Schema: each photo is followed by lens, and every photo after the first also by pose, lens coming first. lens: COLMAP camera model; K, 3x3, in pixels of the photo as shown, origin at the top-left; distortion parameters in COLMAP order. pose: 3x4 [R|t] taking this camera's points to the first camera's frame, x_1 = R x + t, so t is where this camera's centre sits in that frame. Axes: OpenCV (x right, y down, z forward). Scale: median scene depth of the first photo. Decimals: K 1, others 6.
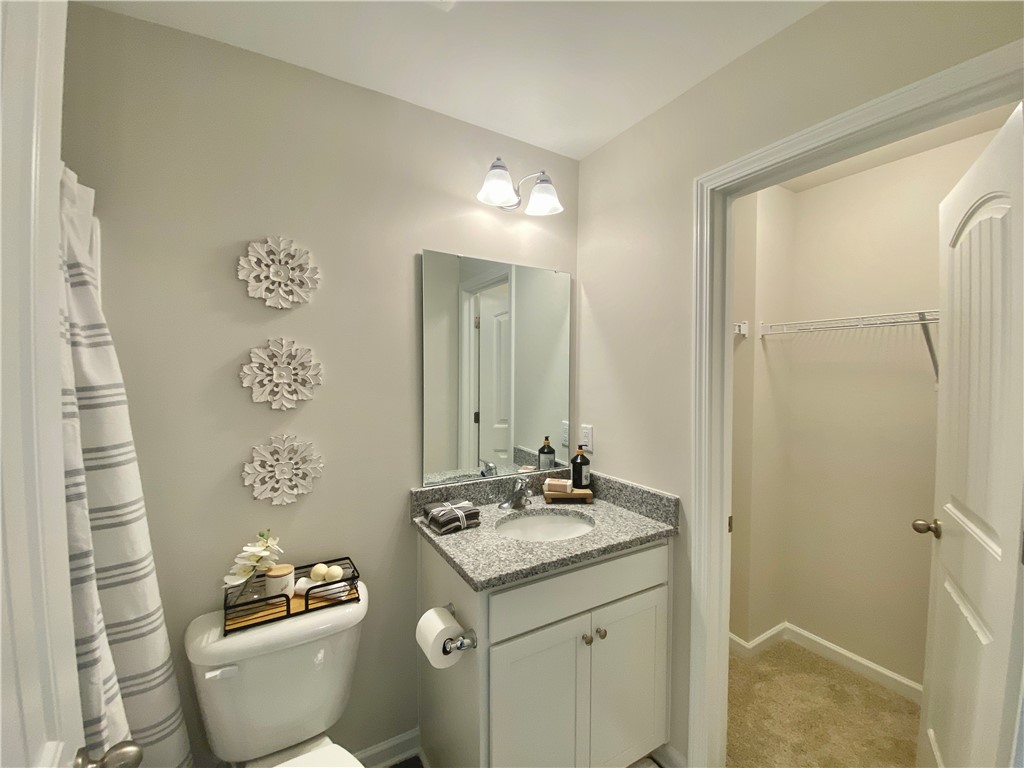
lens RADIAL K [[415.9, 0, 516.1], [0, 415.9, 380.1], [0, 0, 1]] dist [-0.028883, -0.002074]
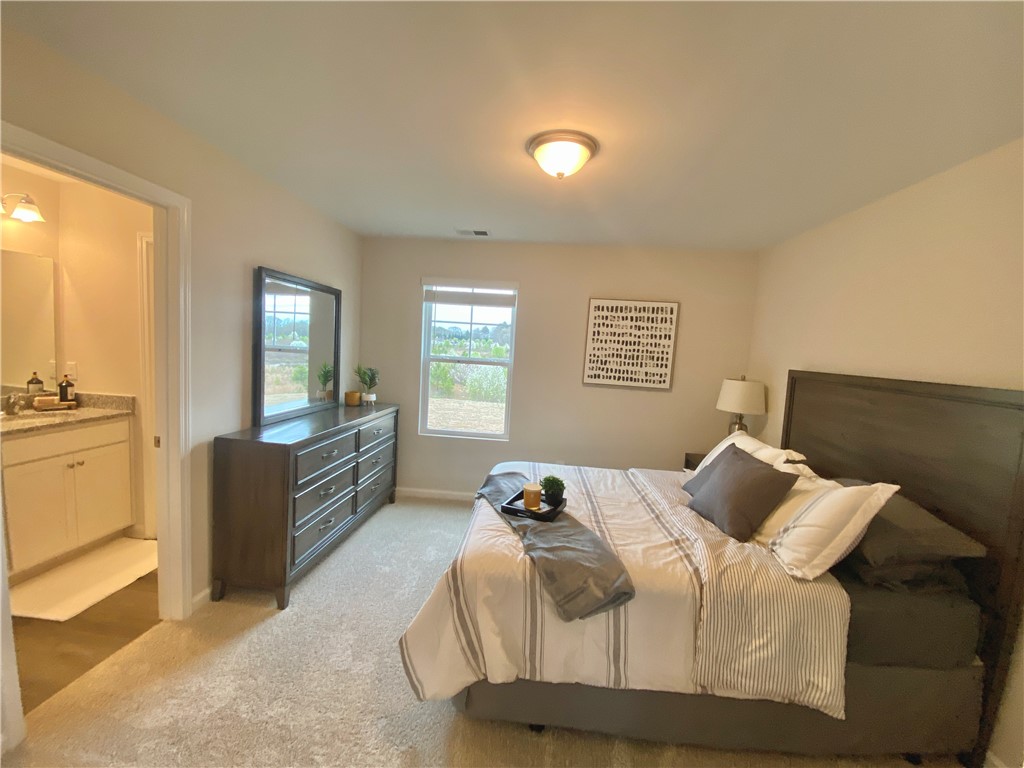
lens RADIAL K [[415.9, 0, 515.9], [0, 415.9, 384.2], [0, 0, 1]] dist [-0.028883, -0.002074]
pose [[0.572393, -0.042563, 0.818874, -0.106483], [-0.035458, 0.996433, 0.076577, 0.018830], [-0.819213, -0.072868, 0.568842, -1.250990]]
